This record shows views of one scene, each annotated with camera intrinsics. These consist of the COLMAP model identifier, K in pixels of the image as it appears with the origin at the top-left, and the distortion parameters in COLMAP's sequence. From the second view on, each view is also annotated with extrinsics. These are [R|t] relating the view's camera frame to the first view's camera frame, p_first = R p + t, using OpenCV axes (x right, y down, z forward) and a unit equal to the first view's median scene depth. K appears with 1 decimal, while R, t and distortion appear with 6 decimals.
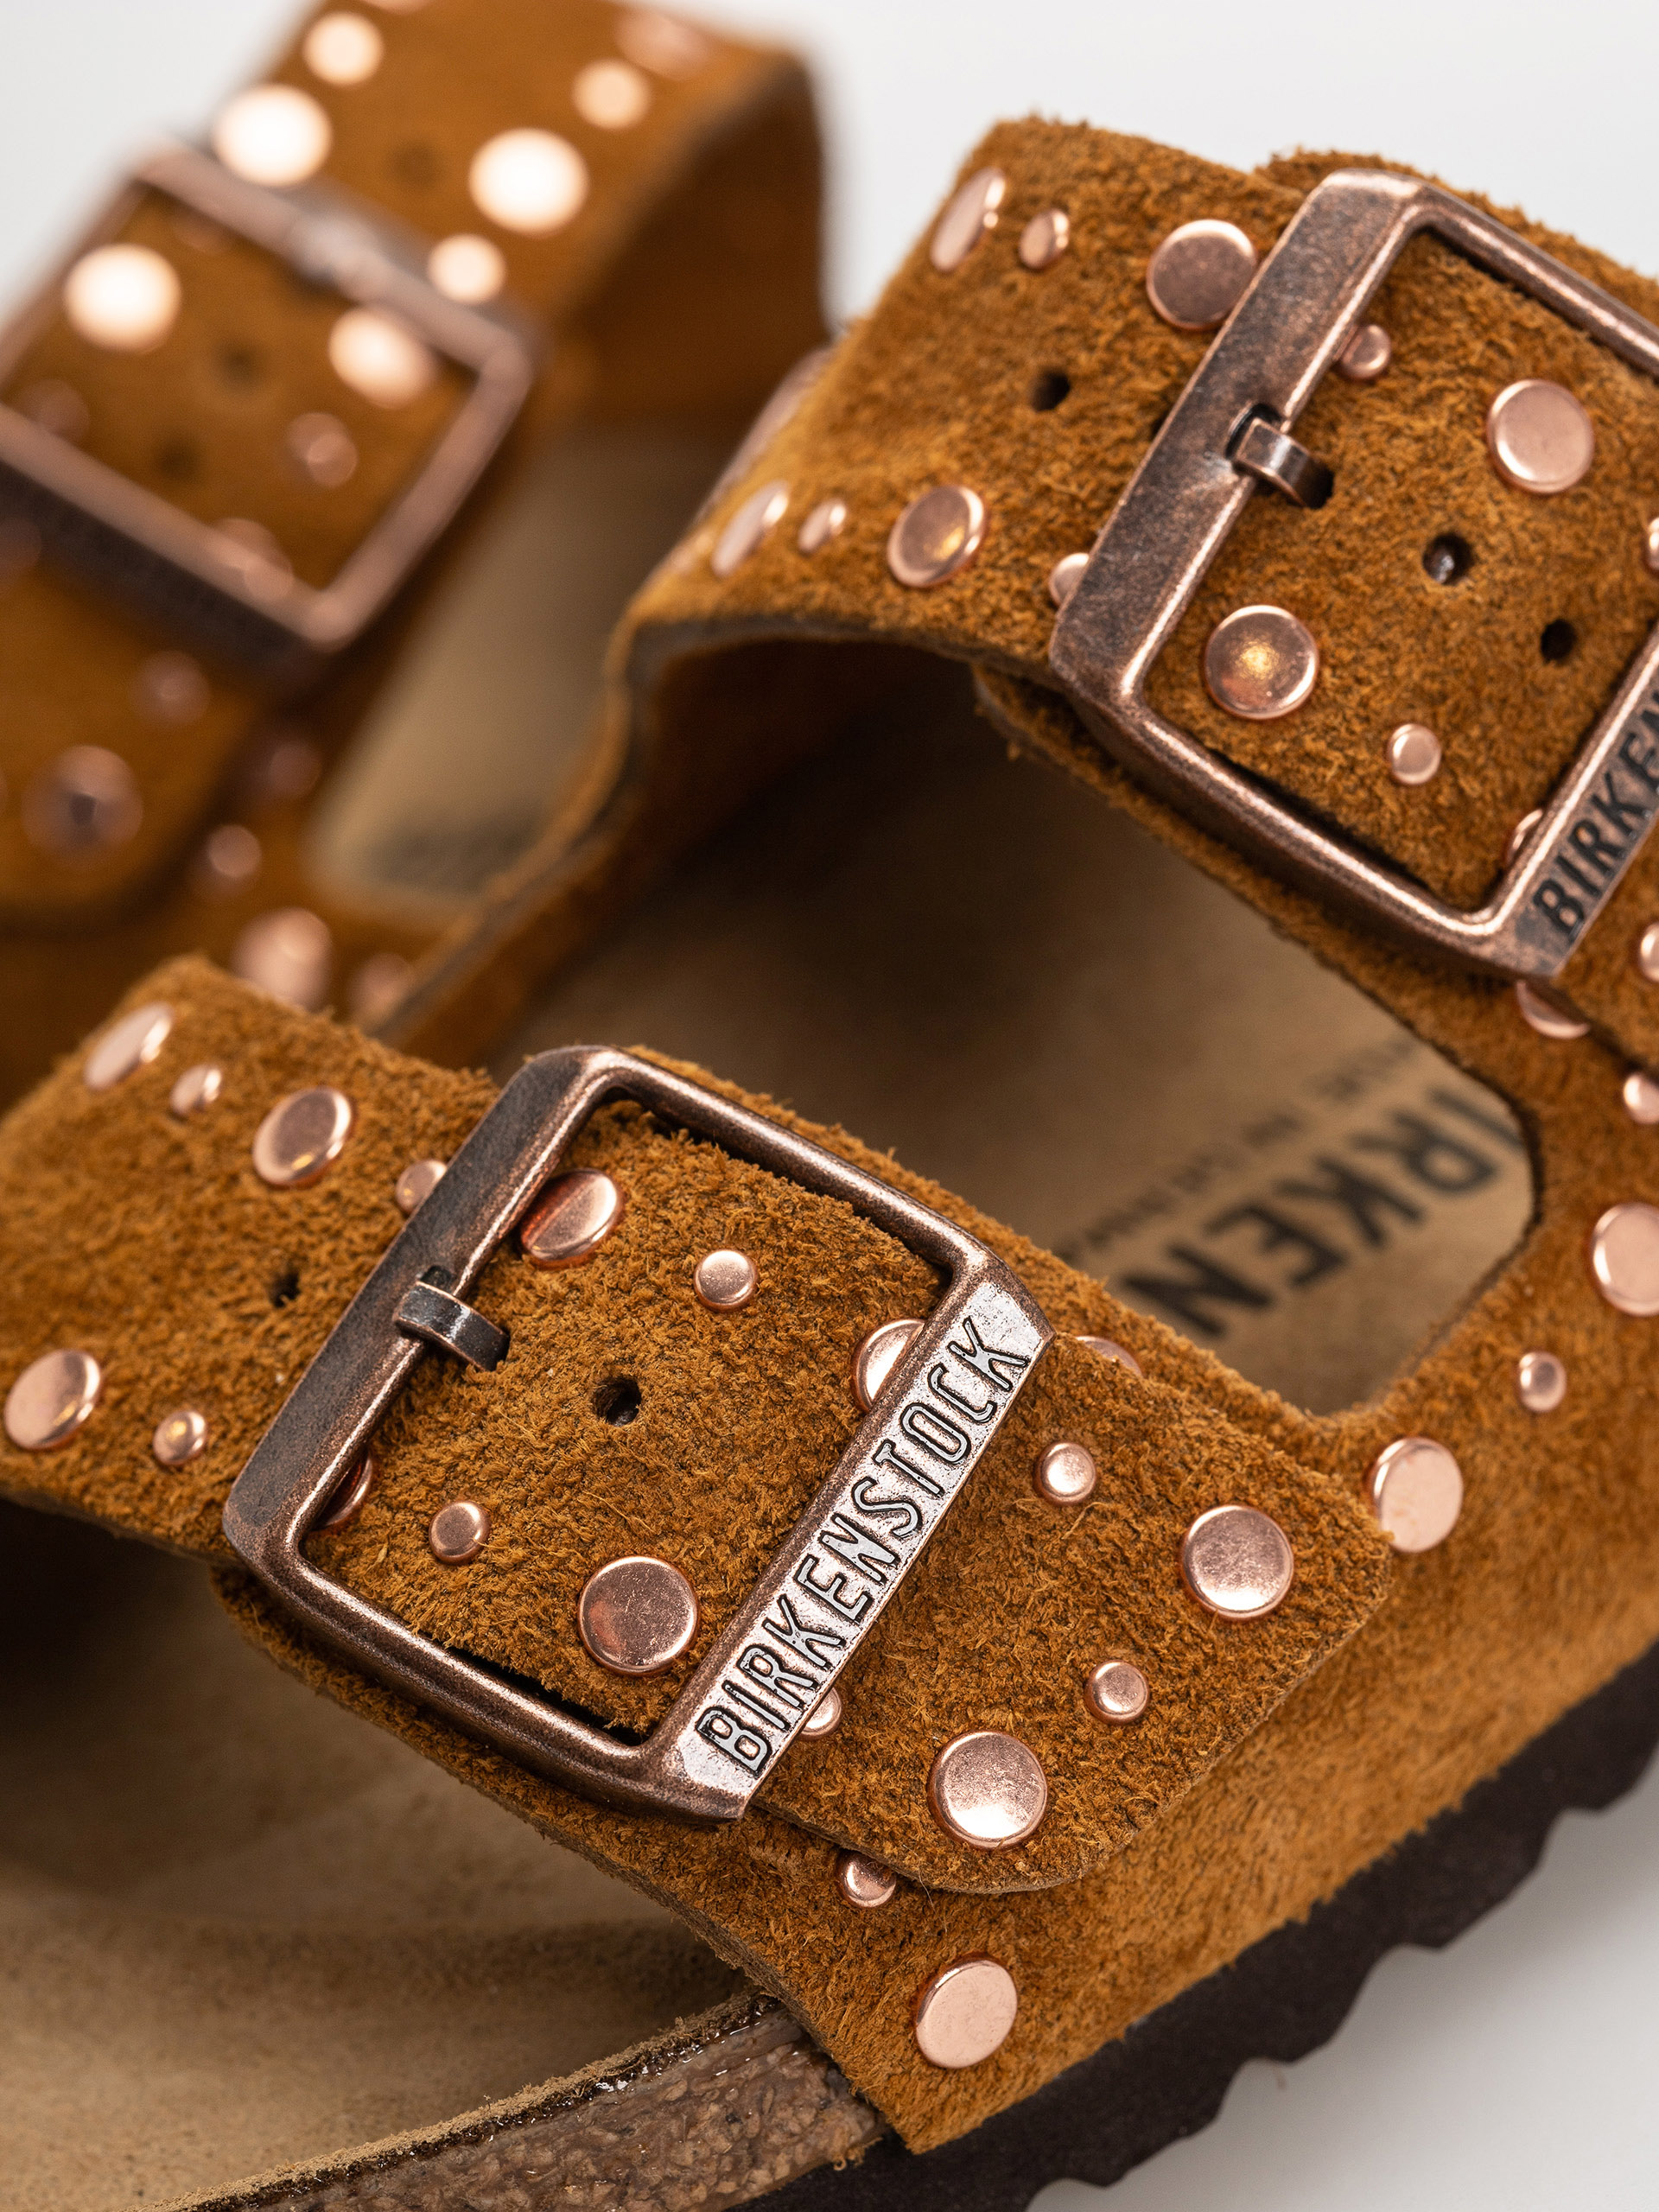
lens RADIAL K [[4538.4, 0, 829.5], [0, 4538.4, 1106.0], [0, 0, 1]] dist [0.654408, 0.068354]
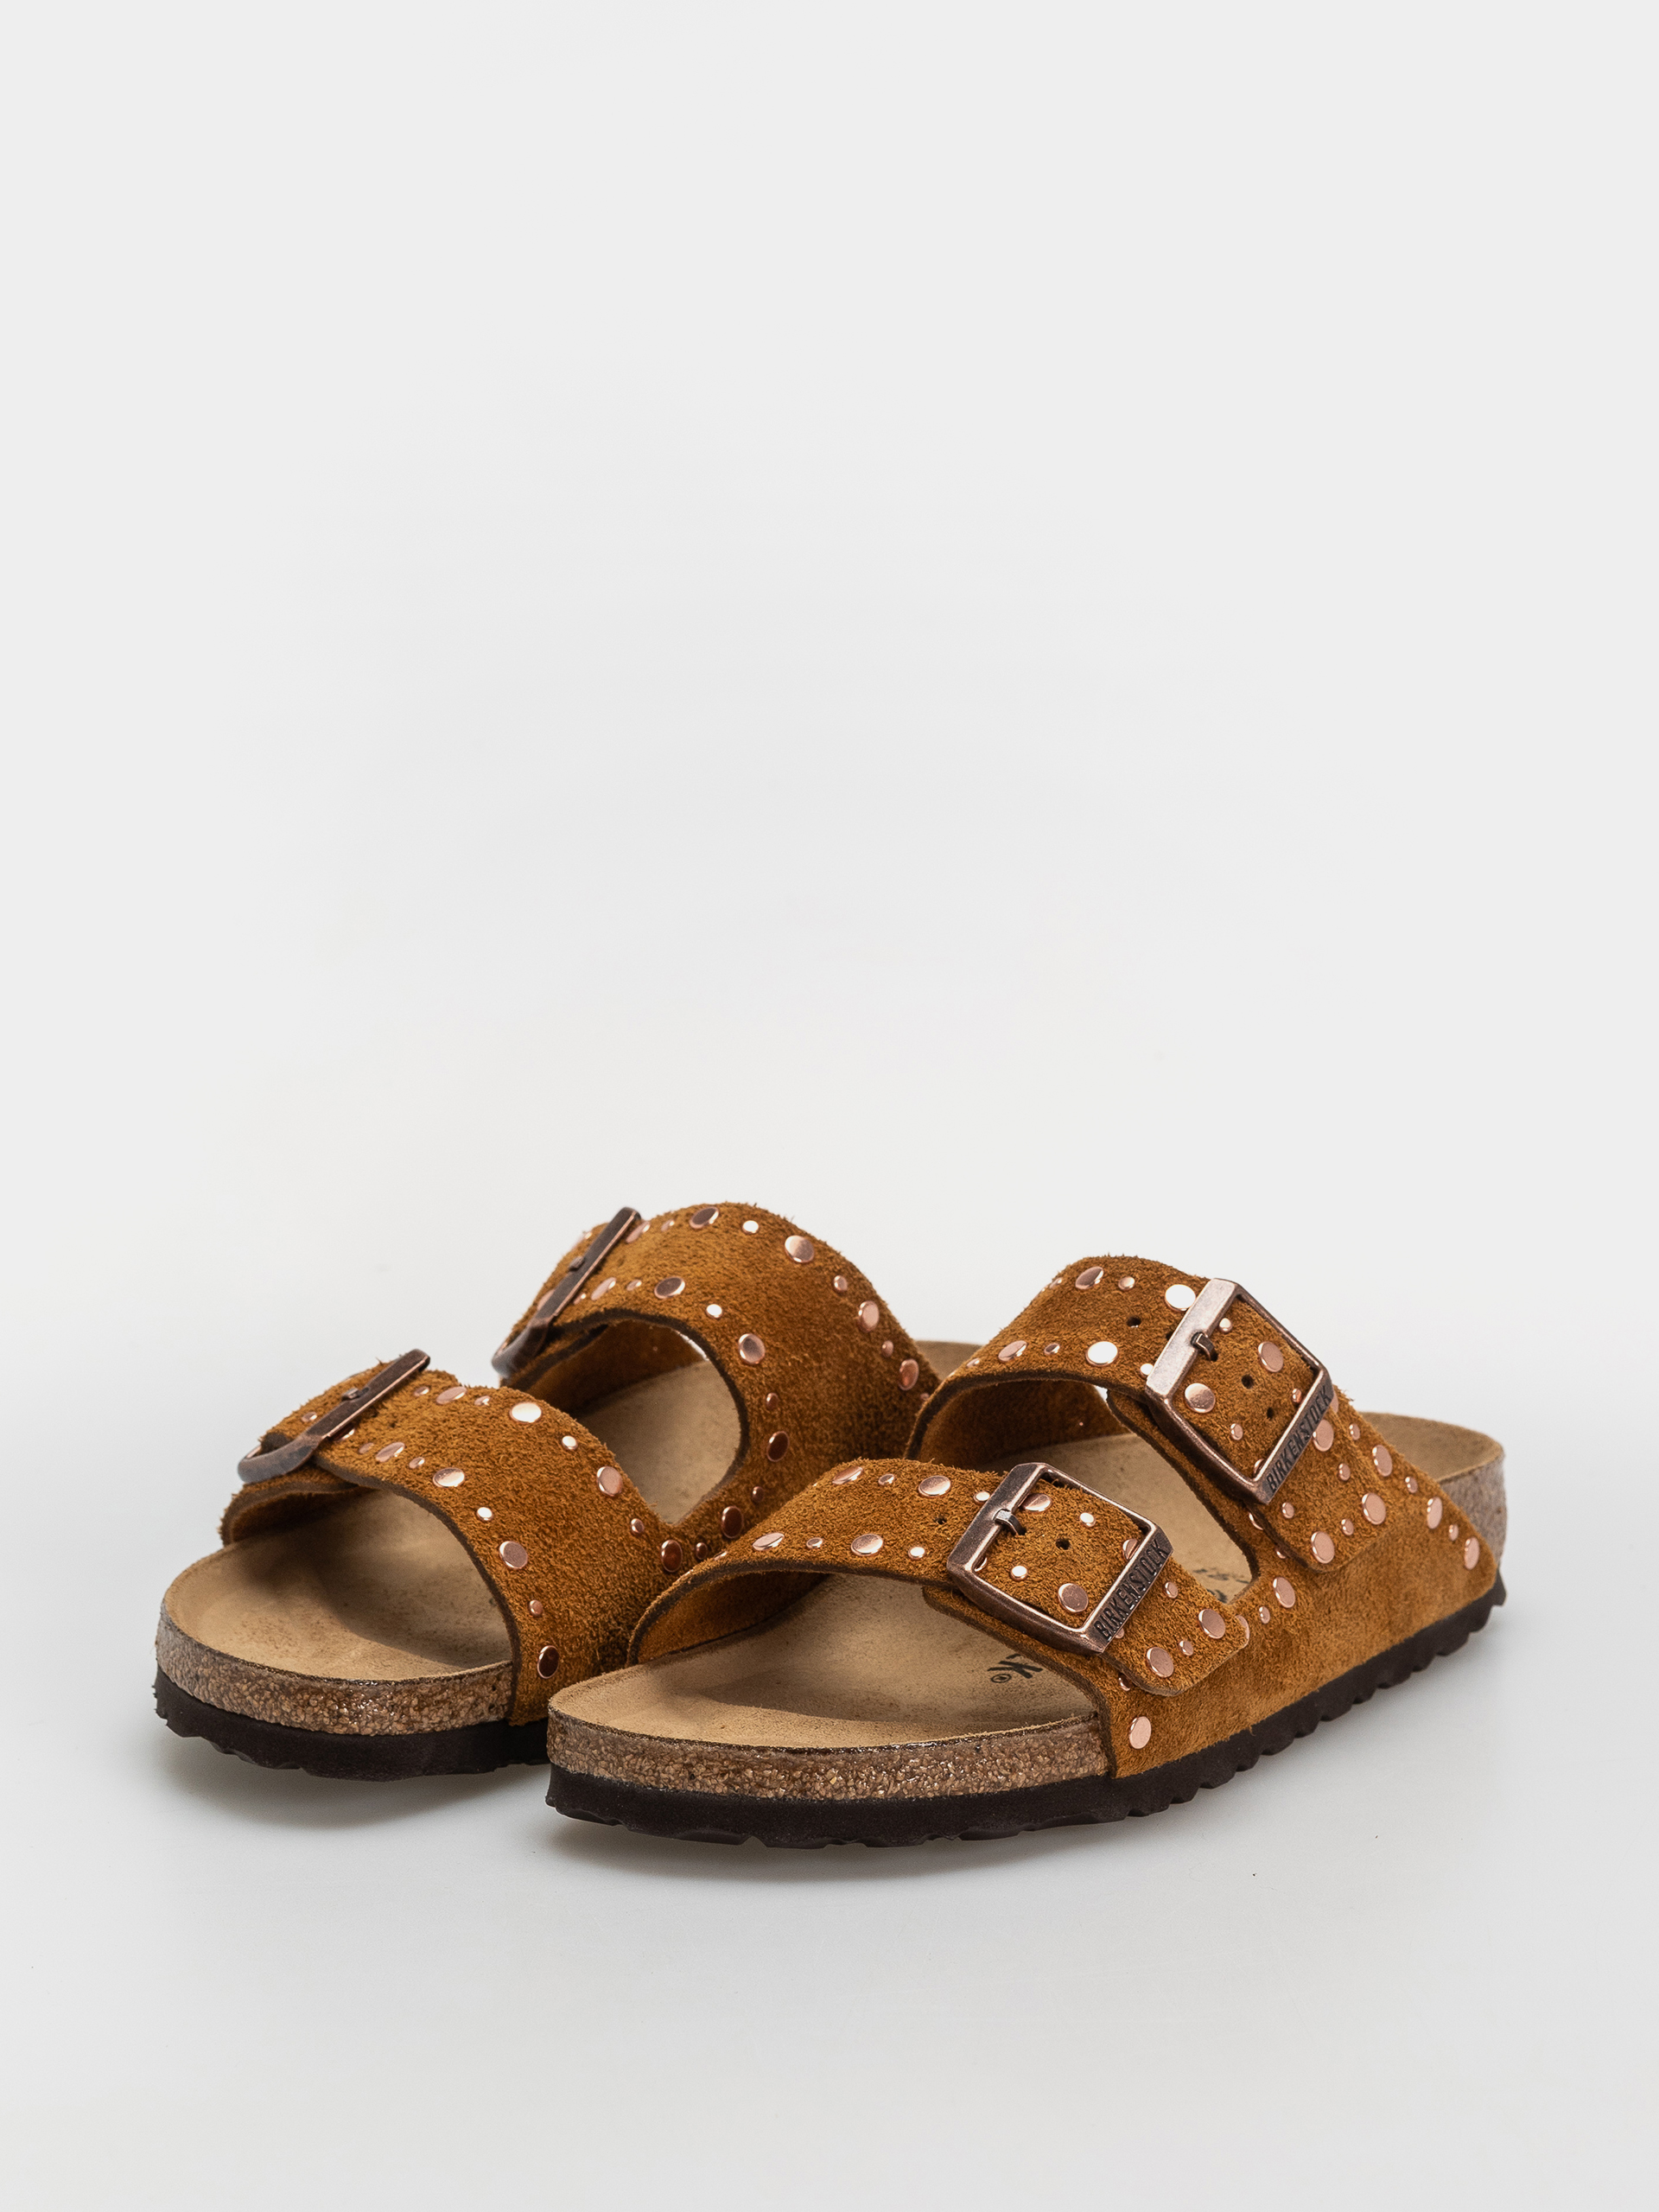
lens RADIAL K [[4538.4, 0, 829.5], [0, 4538.4, 1106.0], [0, 0, 1]] dist [0.654408, 0.068354]
pose [[0.935862, 0.186930, 0.298698, -1.316159], [-0.065018, 0.924740, -0.375006, 1.073082], [-0.346317, 0.331533, 0.877582, -2.141206]]
